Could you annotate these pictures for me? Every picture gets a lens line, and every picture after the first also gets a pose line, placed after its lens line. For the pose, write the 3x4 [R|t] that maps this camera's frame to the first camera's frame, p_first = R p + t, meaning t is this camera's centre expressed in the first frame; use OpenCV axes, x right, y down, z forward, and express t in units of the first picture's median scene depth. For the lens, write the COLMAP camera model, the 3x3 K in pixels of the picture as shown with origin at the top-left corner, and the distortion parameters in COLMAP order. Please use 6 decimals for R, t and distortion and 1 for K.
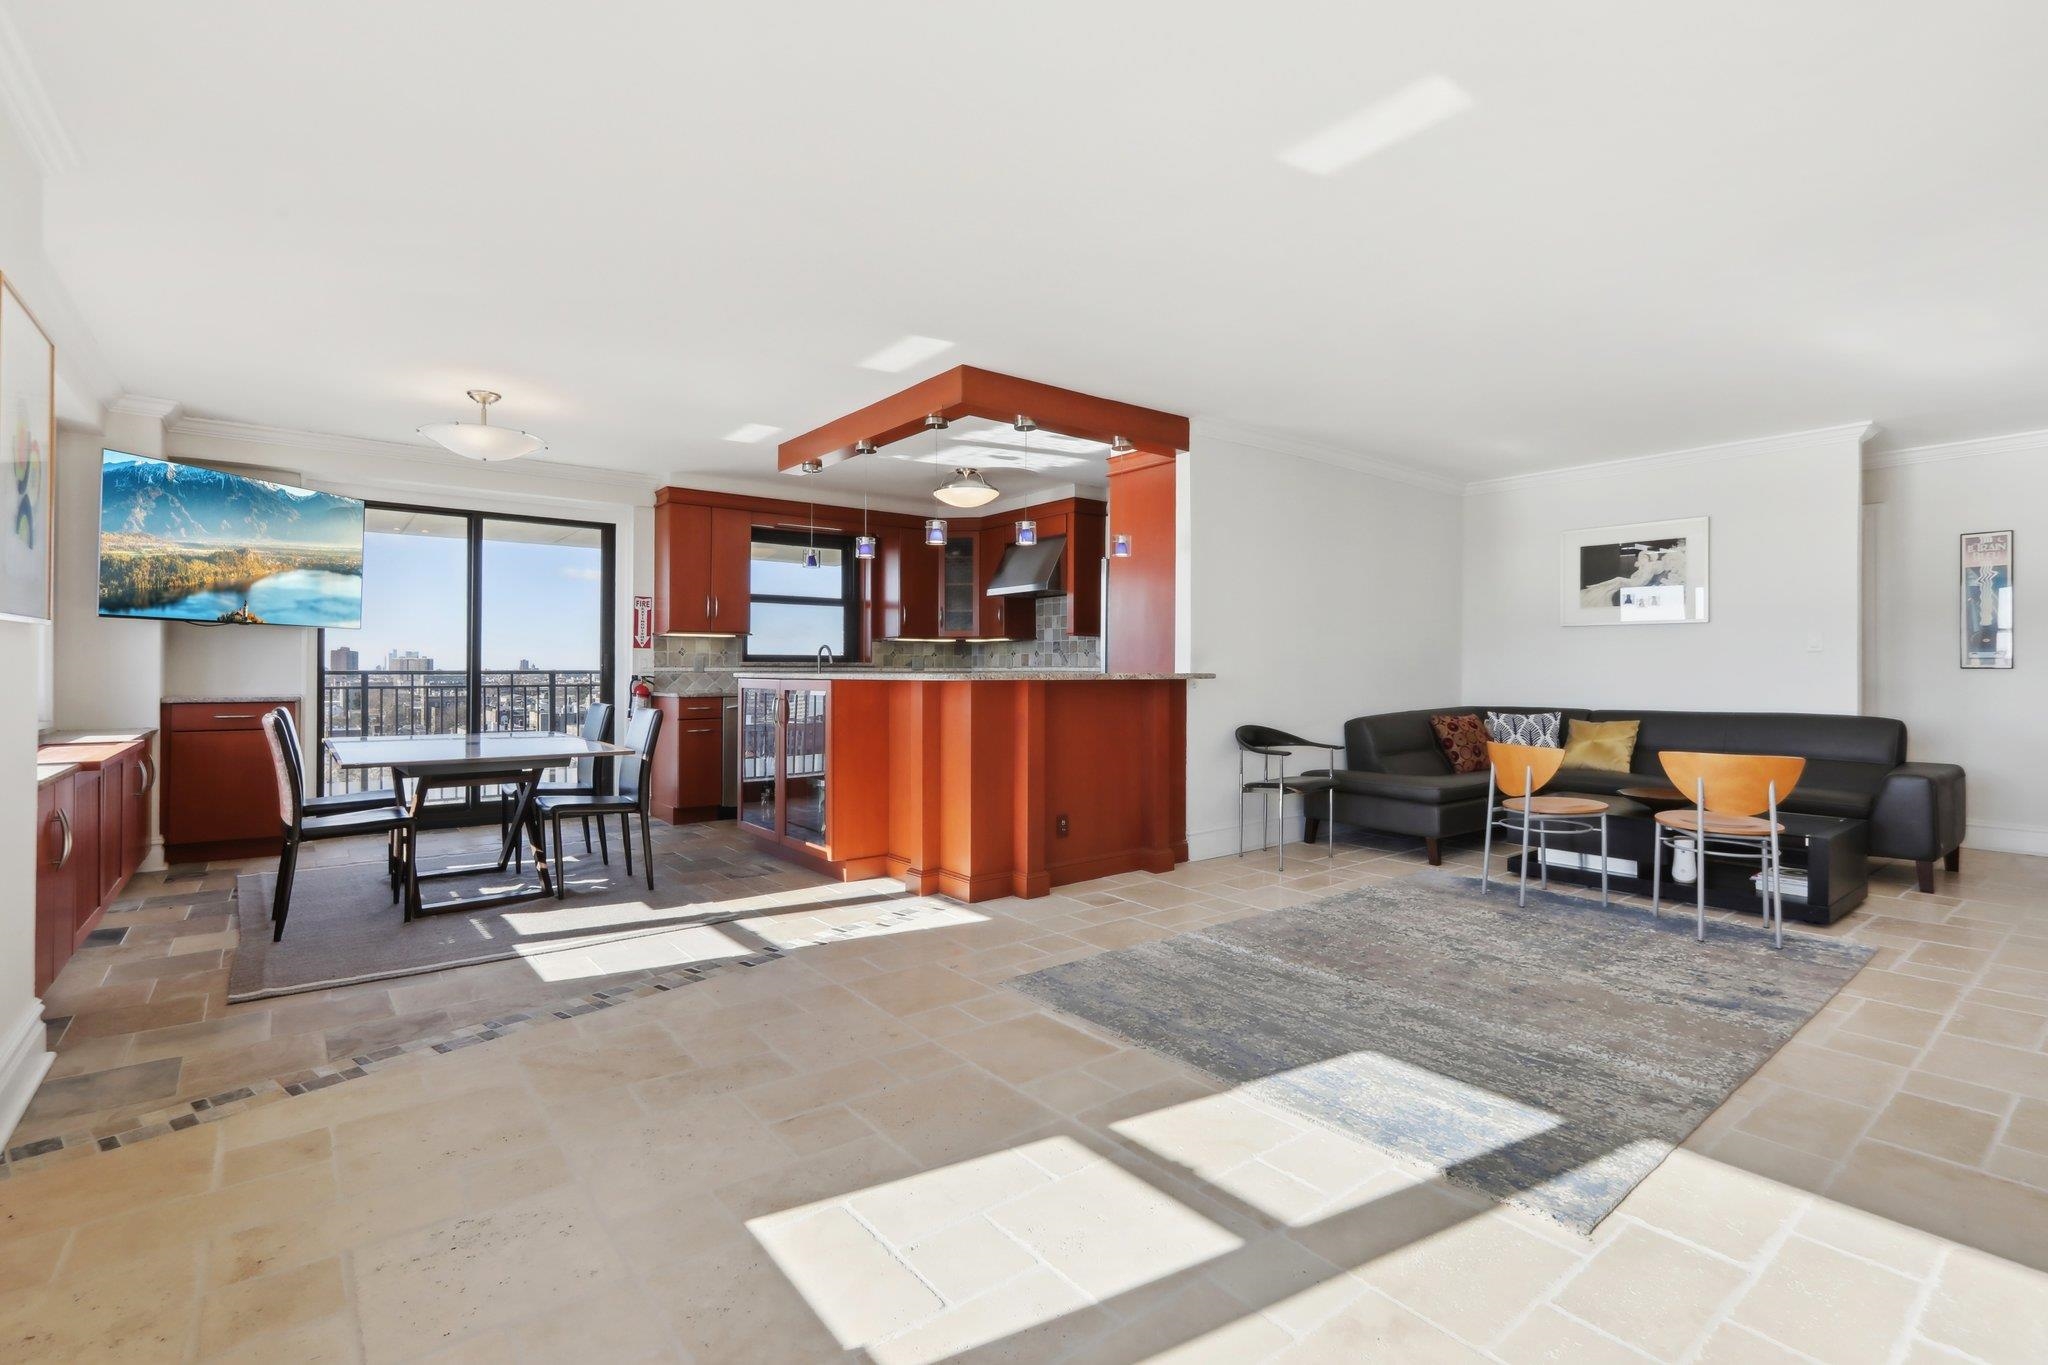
lens RADIAL K [[935.2, 0, 1022.5], [0, 935.2, 664.6], [0, 0, 1]] dist [-0.006835, 0.004287]
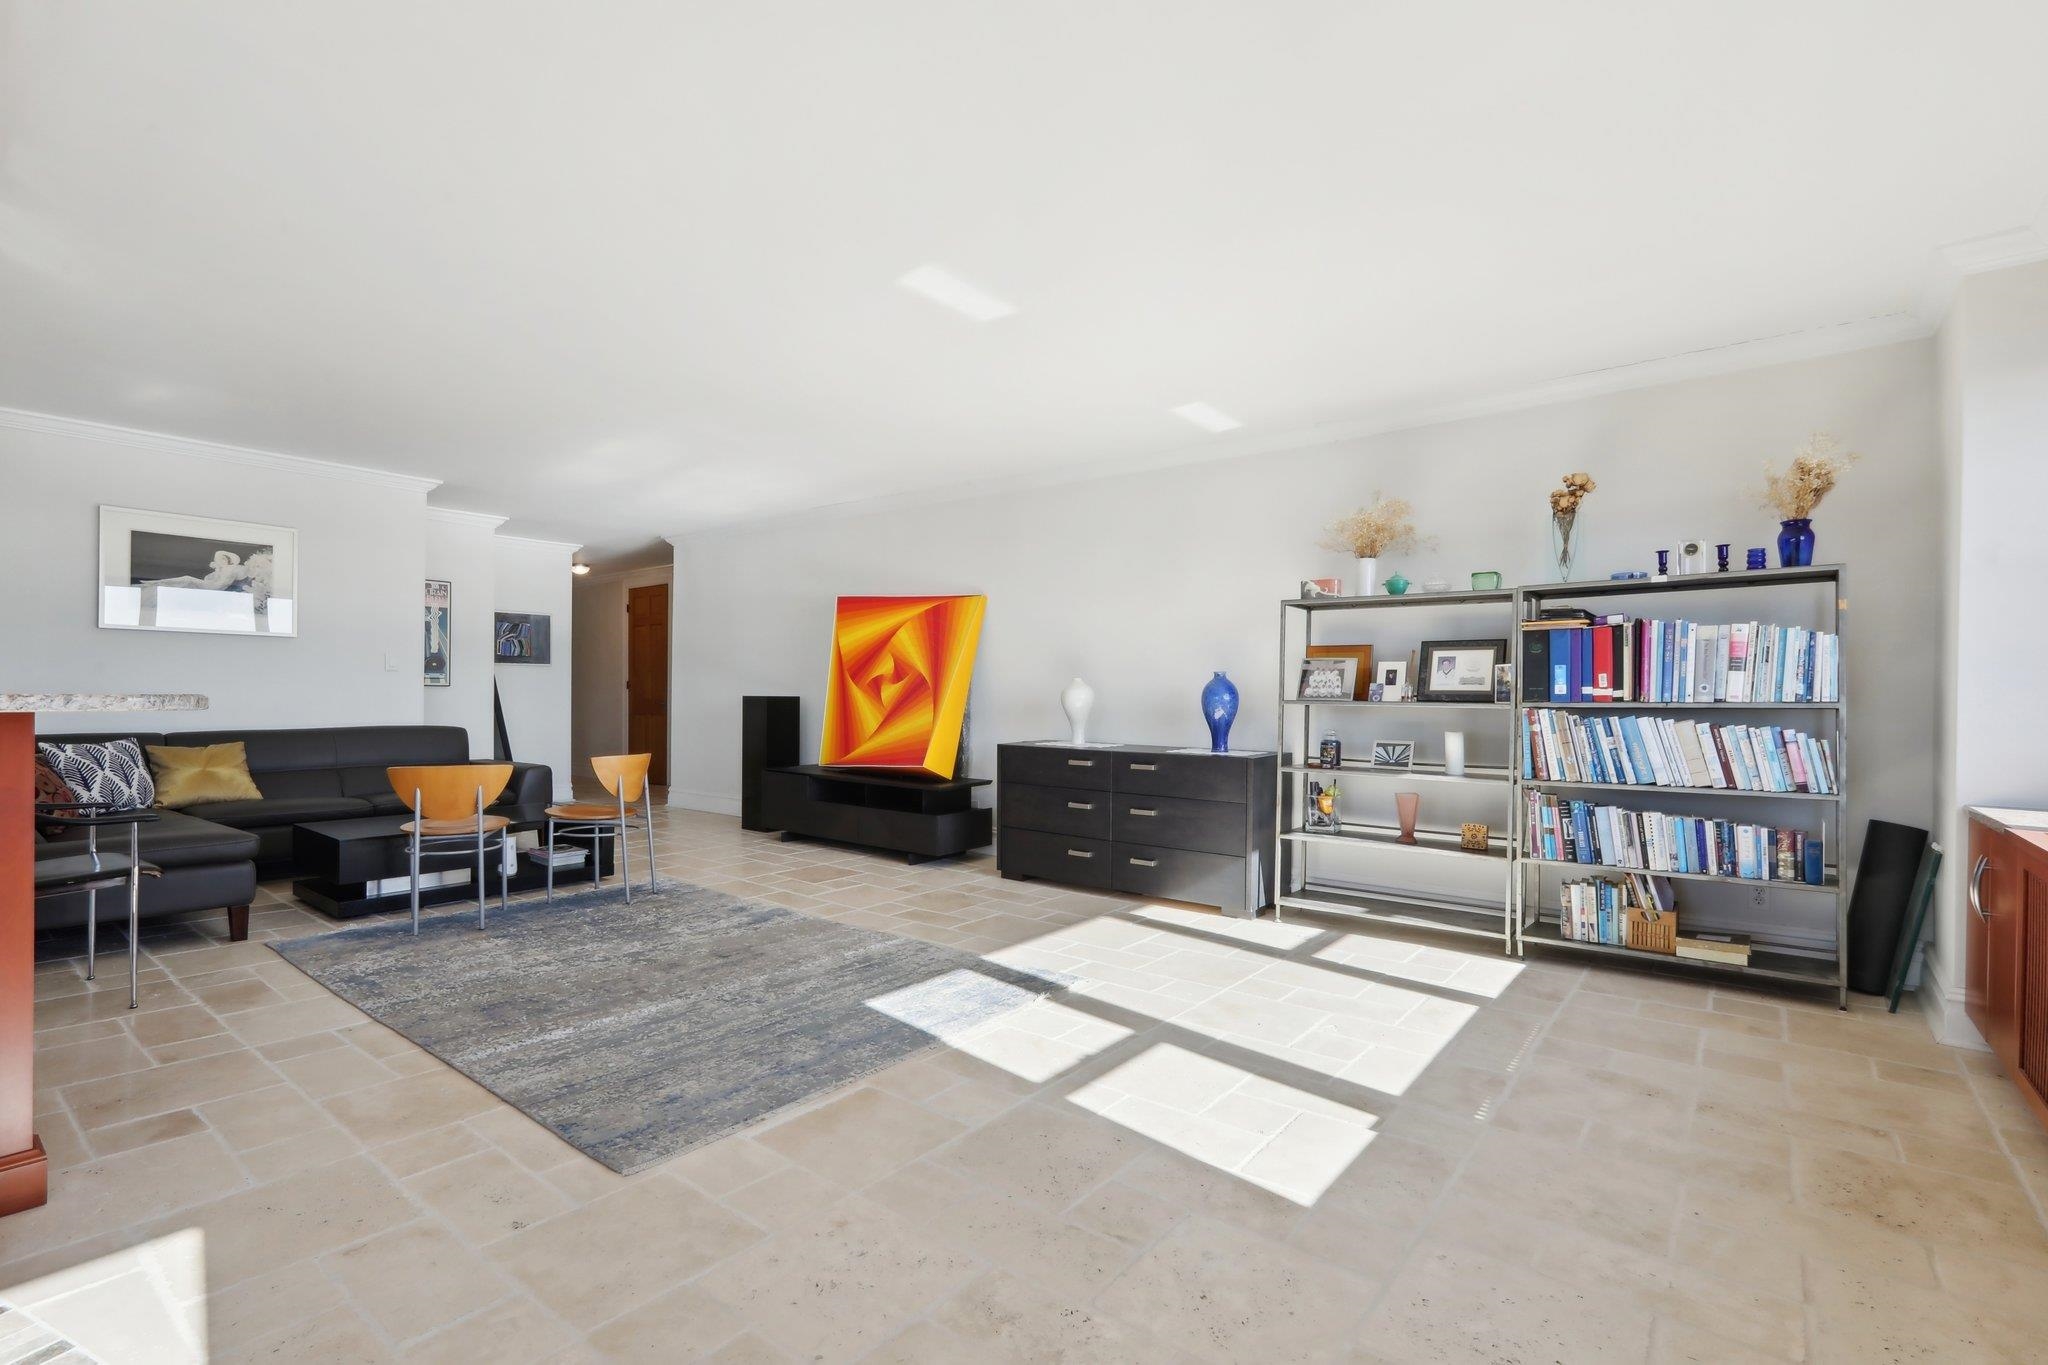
lens RADIAL K [[935.2, 0, 1017.3], [0, 935.2, 695.3], [0, 0, 1]] dist [-0.006835, 0.004287]
pose [[-0.228025, -0.004506, 0.973645, -0.432692], [-0.015092, 0.999886, 0.001093, 0.003358], [-0.973538, -0.014445, -0.228067, 0.539667]]
